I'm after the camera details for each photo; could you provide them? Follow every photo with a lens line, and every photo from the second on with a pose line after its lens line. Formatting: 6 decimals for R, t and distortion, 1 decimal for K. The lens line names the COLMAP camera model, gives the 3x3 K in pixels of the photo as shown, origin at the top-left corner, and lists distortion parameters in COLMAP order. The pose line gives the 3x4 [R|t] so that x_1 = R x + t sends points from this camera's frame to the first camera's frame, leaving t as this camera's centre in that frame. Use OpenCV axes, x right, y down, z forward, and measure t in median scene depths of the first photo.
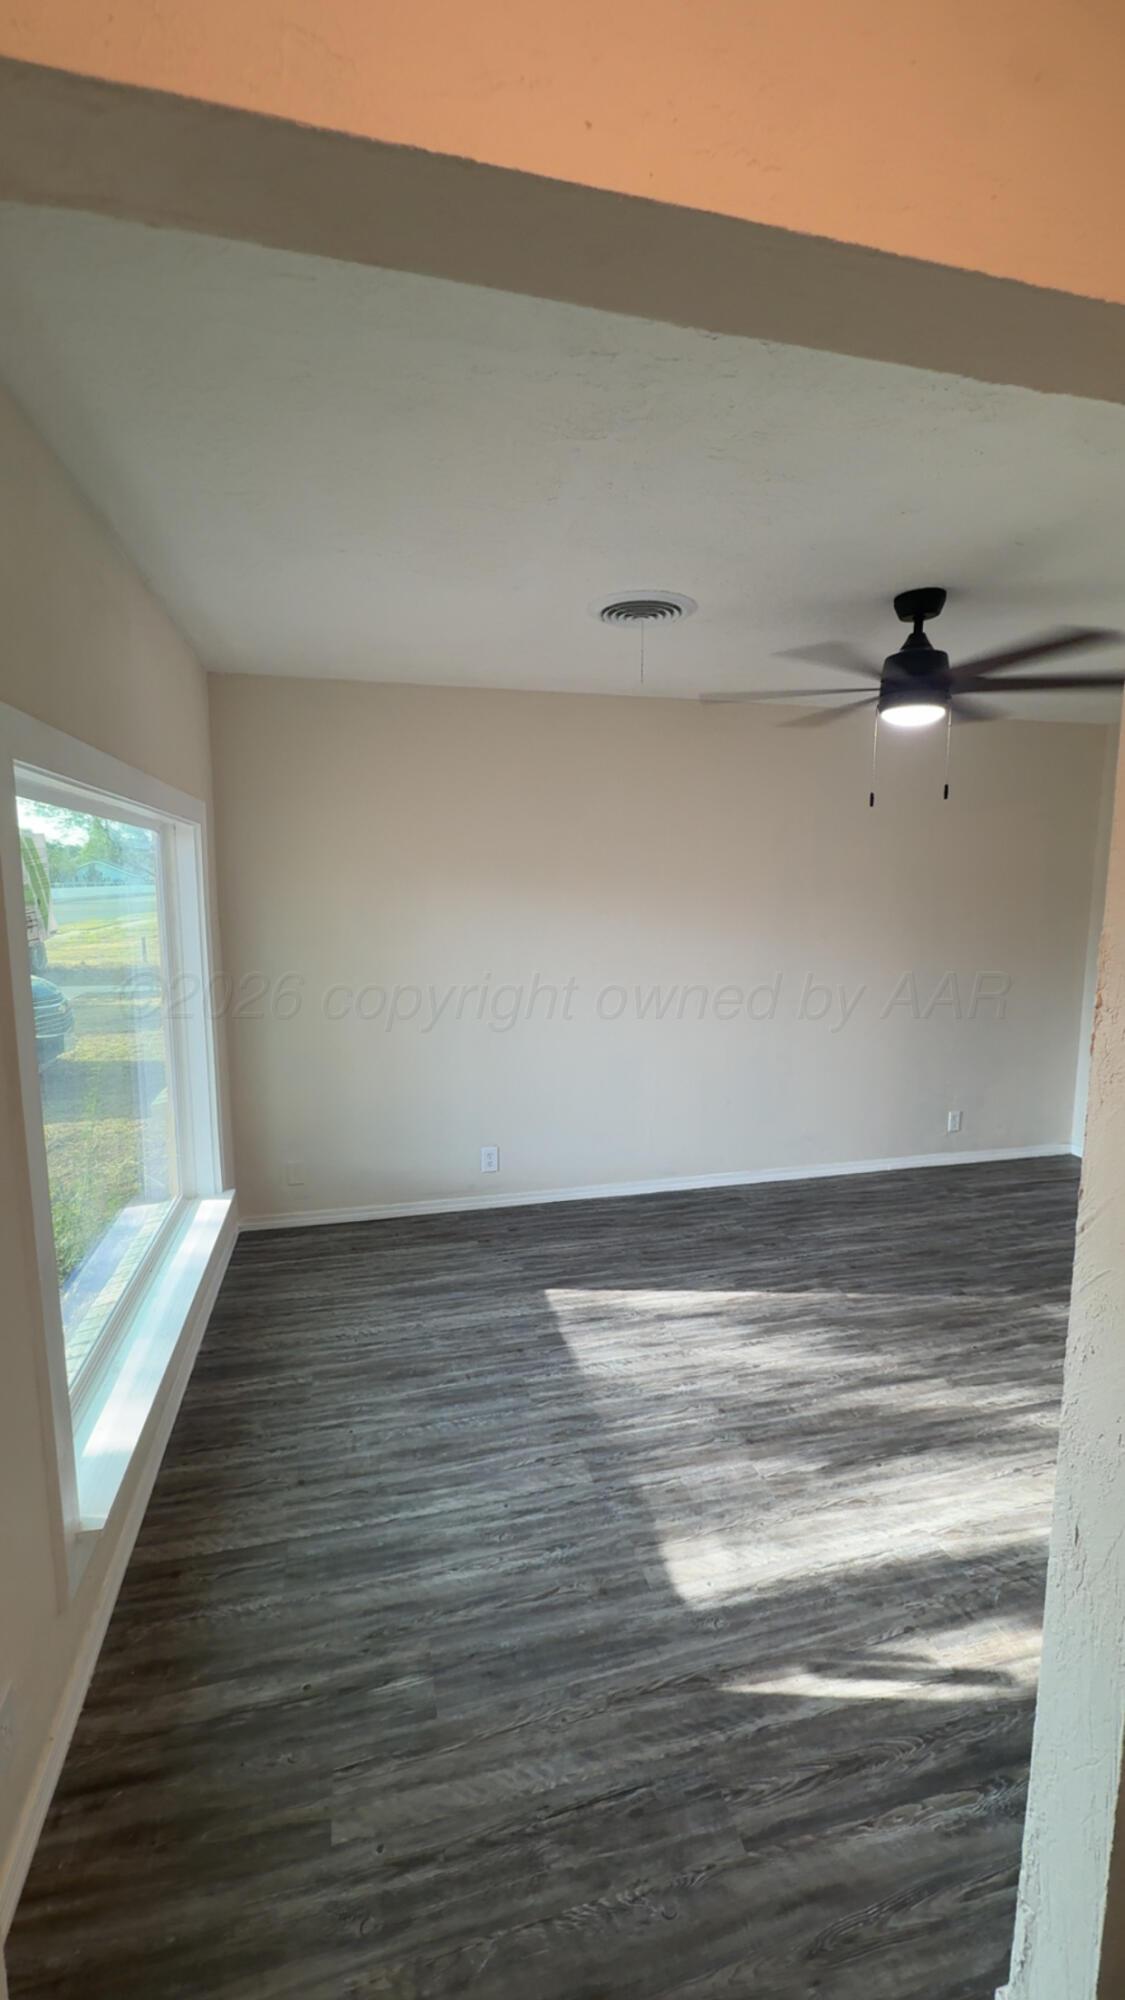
lens RADIAL K [[836.7, 0, 570.2], [0, 836.7, 999.0], [0, 0, 1]] dist [-0.001206, 0.000633]
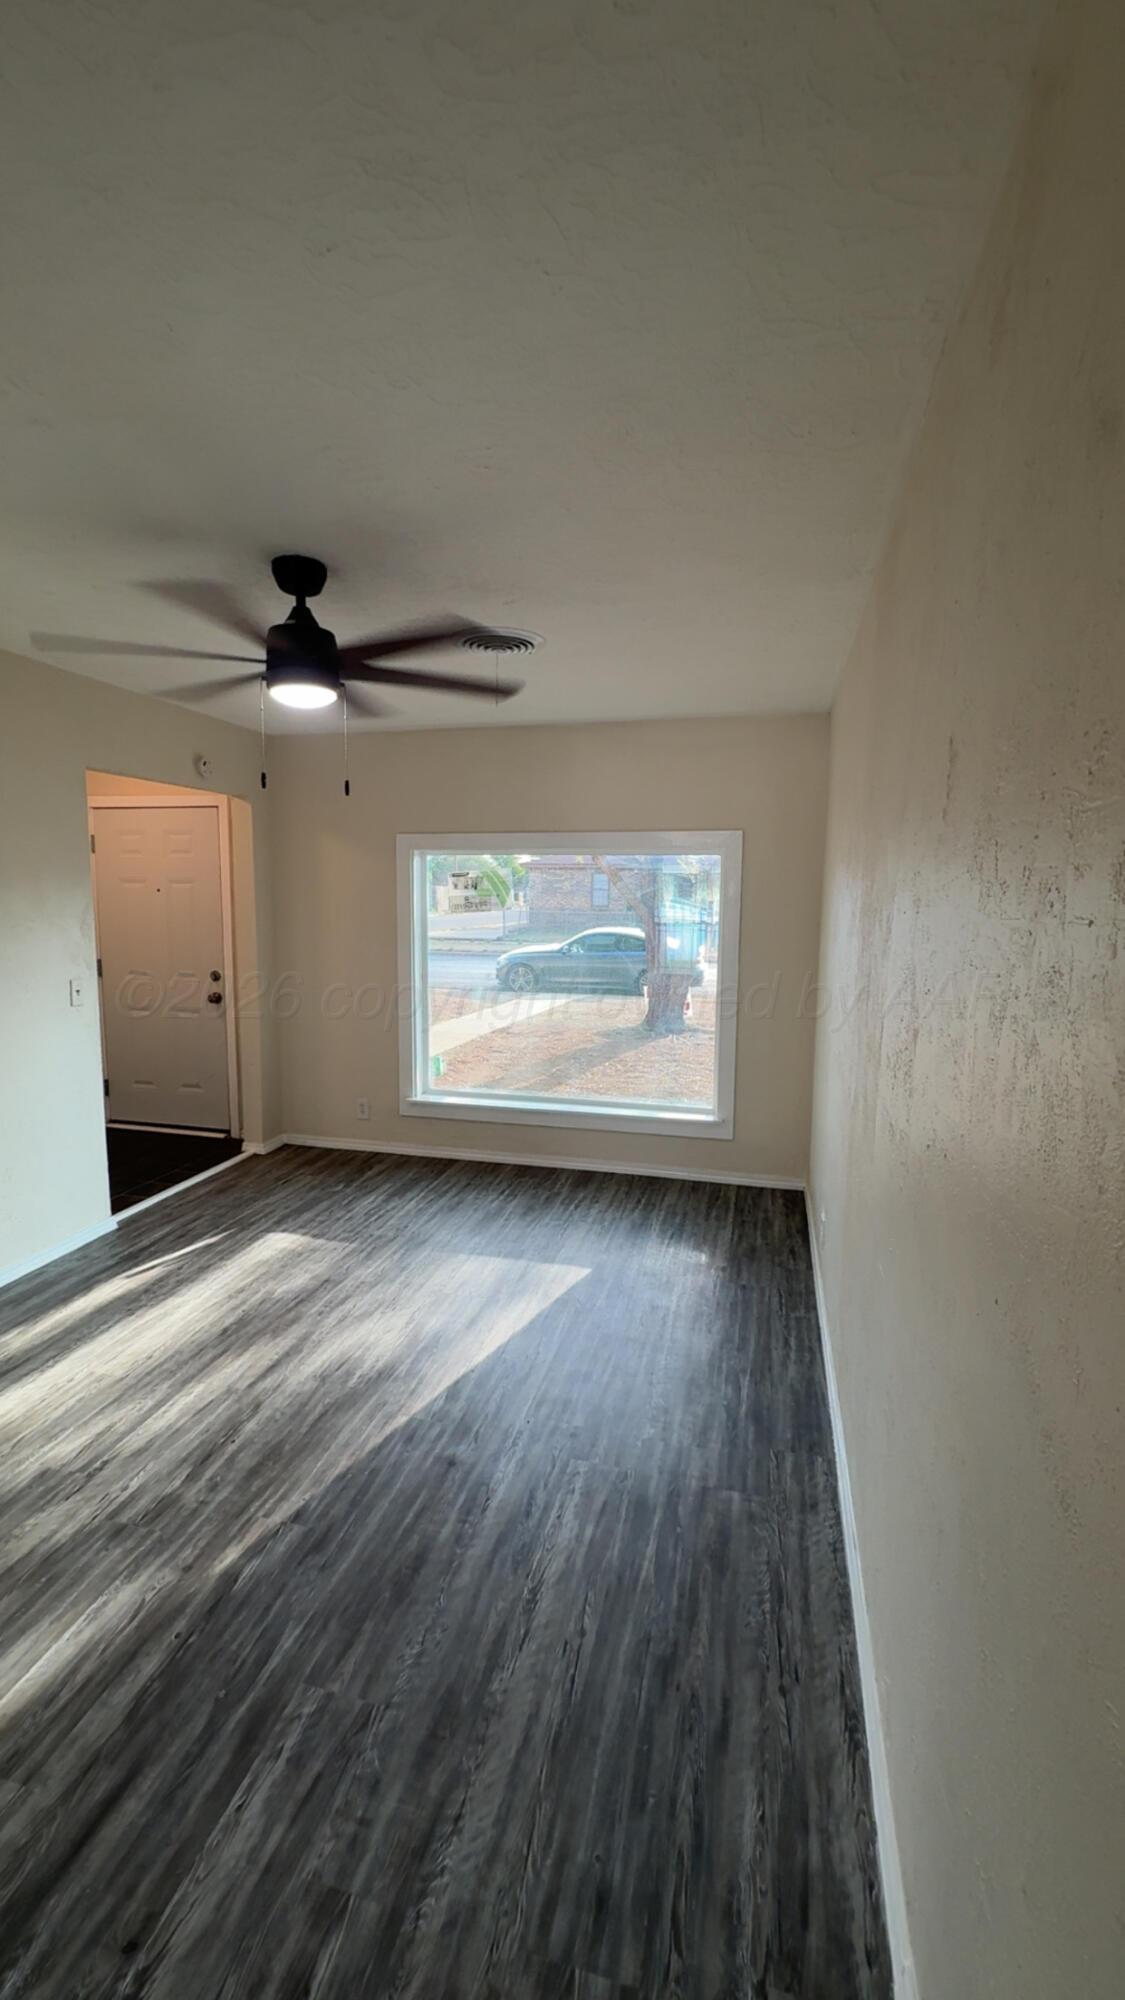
lens RADIAL K [[865.7, 0, 563.6], [0, 865.7, 1012.7], [0, 0, 1]] dist [-0.002425, -0.000105]
pose [[-0.483814, 0.111327, -0.868061, 1.126878], [-0.133021, 0.970998, 0.198668, -0.223913], [0.865003, 0.211589, -0.454973, 1.749418]]
